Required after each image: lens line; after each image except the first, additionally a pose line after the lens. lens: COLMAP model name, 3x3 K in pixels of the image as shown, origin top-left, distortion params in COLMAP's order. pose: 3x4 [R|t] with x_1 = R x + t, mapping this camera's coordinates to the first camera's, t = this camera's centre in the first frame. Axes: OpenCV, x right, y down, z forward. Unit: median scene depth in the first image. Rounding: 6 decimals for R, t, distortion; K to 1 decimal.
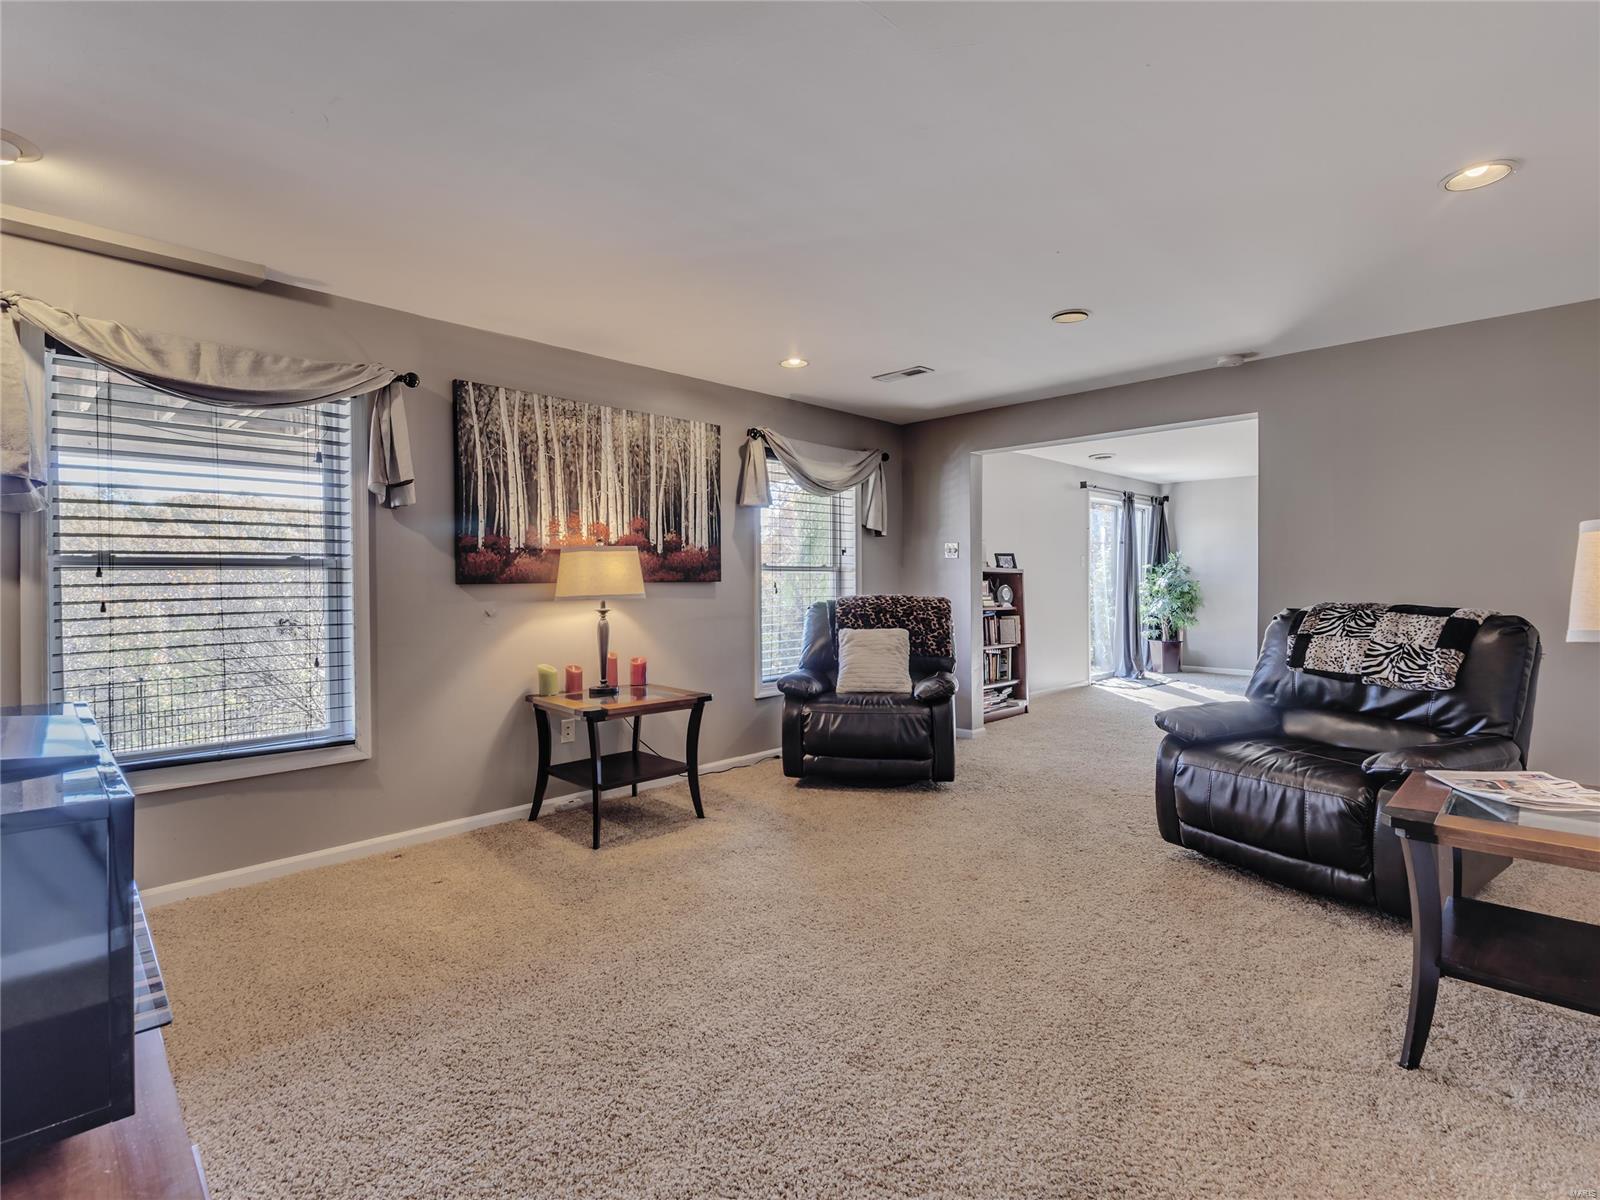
lens RADIAL K [[797.1, 0, 801.8], [0, 797.1, 597.3], [0, 0, 1]] dist [0.002752, -0.000122]
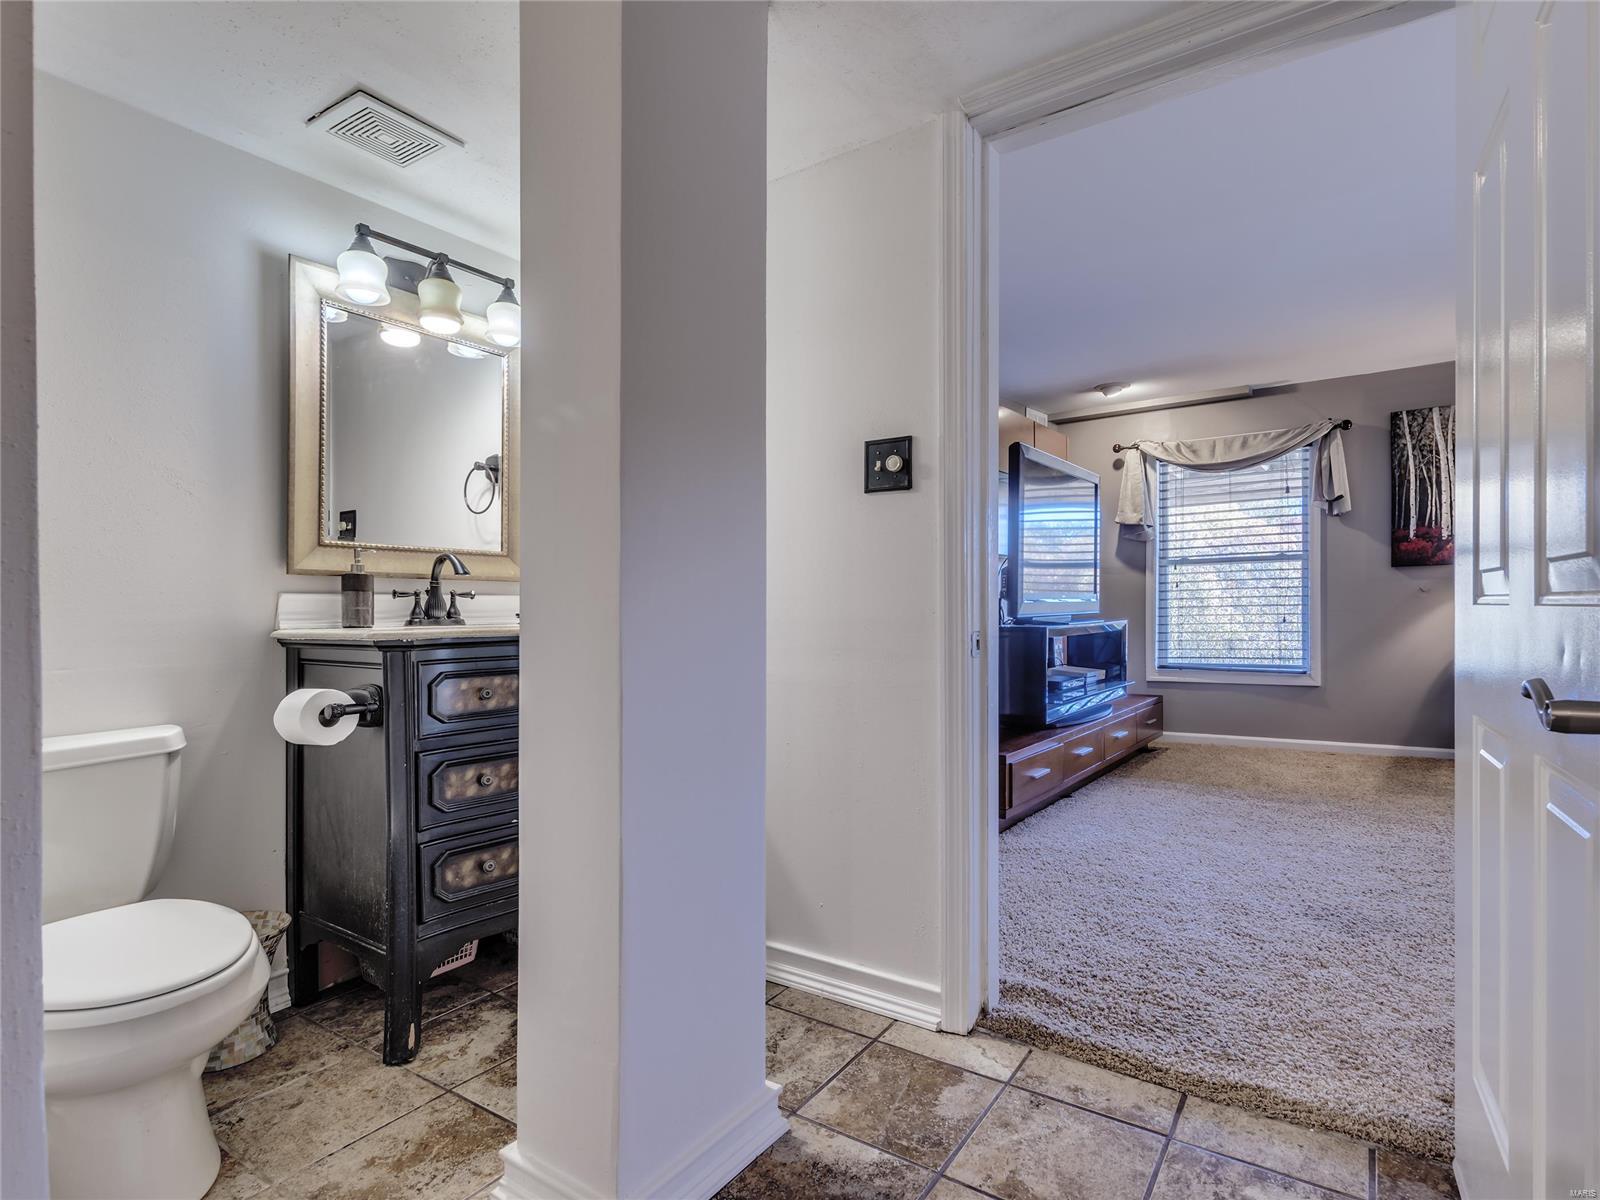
lens RADIAL K [[797.1, 0, 805.7], [0, 797.1, 609.9], [0, 0, 1]] dist [0.002752, -0.000122]
pose [[0.130855, 0.005445, -0.991387, 0.800085], [-0.010941, 0.999932, 0.004047, 0.063916], [0.991341, 0.010317, 0.130905, -0.144366]]
